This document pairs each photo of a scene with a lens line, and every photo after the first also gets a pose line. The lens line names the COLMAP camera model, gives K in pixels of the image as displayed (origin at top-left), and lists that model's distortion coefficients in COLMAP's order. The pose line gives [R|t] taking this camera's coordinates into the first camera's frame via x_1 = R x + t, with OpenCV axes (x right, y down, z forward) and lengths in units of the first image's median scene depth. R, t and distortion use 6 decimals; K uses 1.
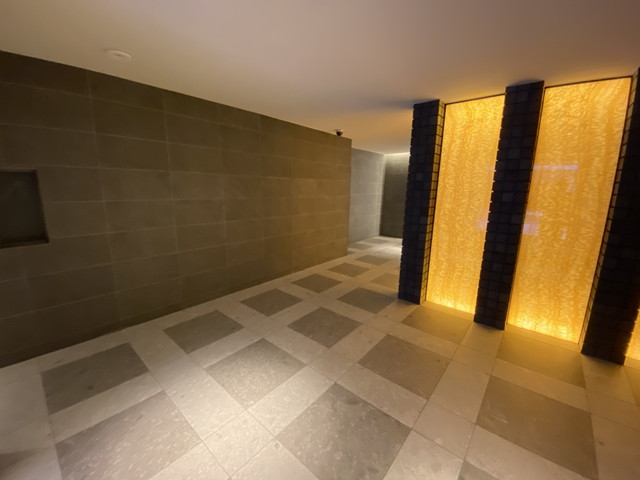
lens RADIAL K [[260.4, 0, 320.0], [0, 260.4, 240.0], [0, 0, 1]] dist [0.020087, -0.017466]
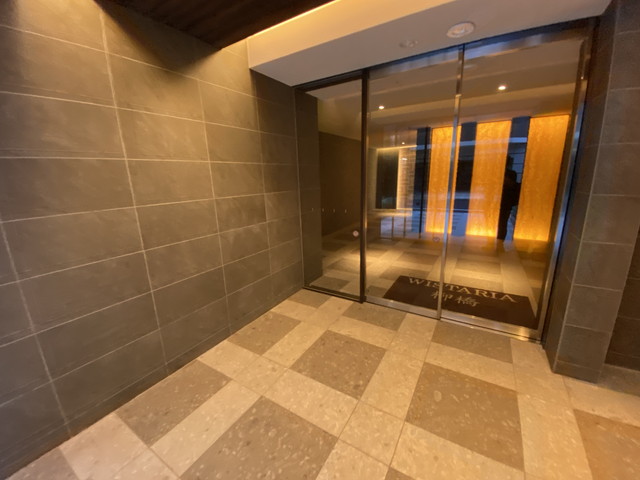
lens RADIAL K [[260.4, 0, 320.0], [0, 260.4, 240.0], [0, 0, 1]] dist [0.020087, -0.017466]
pose [[0.987557, -0.080104, 0.135331, -0.832192], [0.074781, 0.996230, 0.043975, 0.209741], [-0.138343, -0.033308, 0.989824, -1.044323]]
